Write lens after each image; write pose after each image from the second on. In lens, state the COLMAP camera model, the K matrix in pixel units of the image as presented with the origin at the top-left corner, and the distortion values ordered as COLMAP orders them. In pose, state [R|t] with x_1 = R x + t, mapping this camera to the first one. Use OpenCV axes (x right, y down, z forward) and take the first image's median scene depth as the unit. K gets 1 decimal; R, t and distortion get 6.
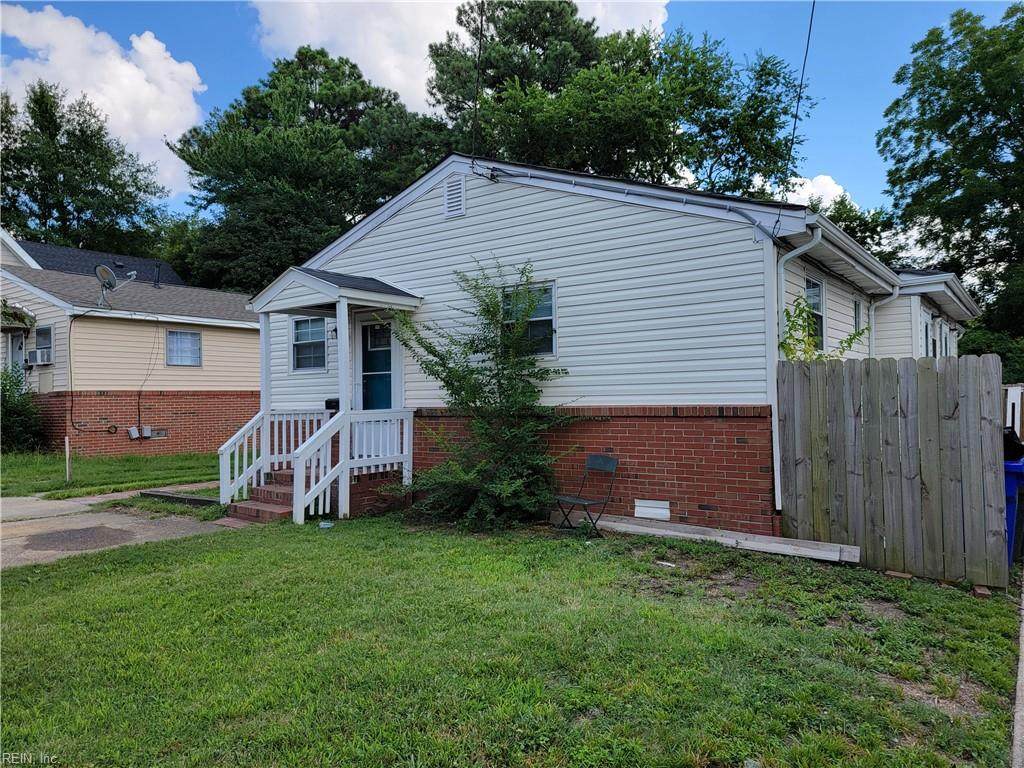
lens RADIAL K [[717.7, 0, 512.0], [0, 717.7, 384.0], [0, 0, 1]] dist [0.001774, 0.000819]
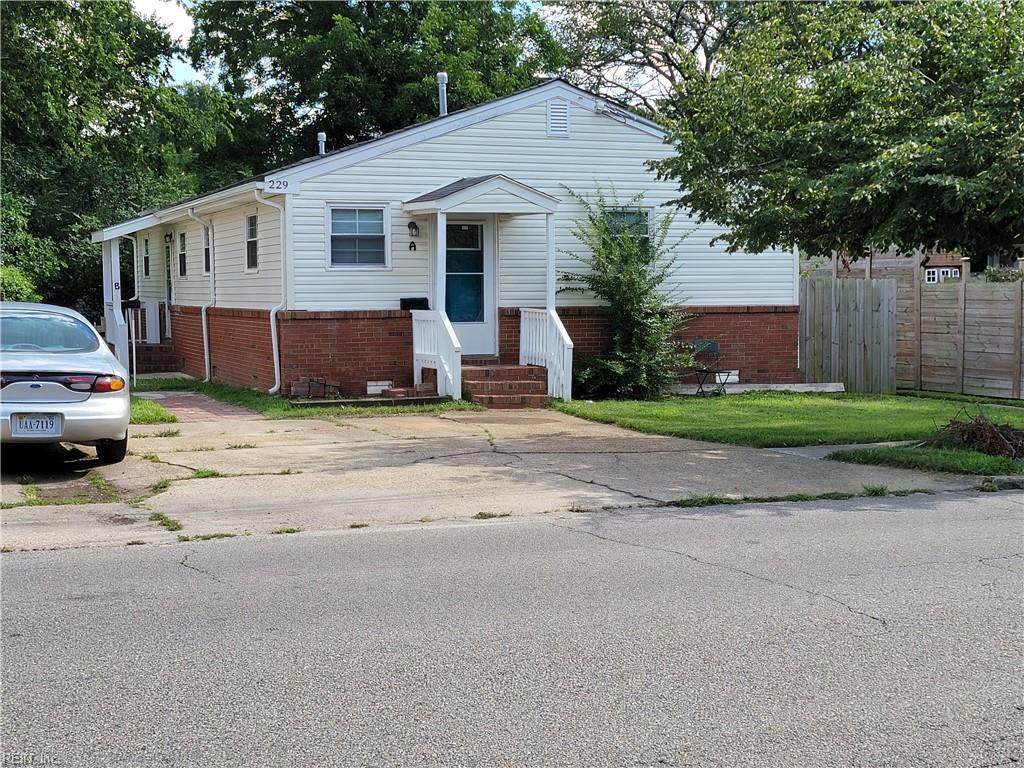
lens RADIAL K [[717.7, 0, 512.0], [0, 717.7, 384.0], [0, 0, 1]] dist [0.001774, 0.000819]
pose [[0.662465, -0.077050, 0.745120, -1.209094], [-0.016958, 0.992899, 0.117749, 0.024911], [-0.748901, -0.090640, 0.656454, 0.371244]]
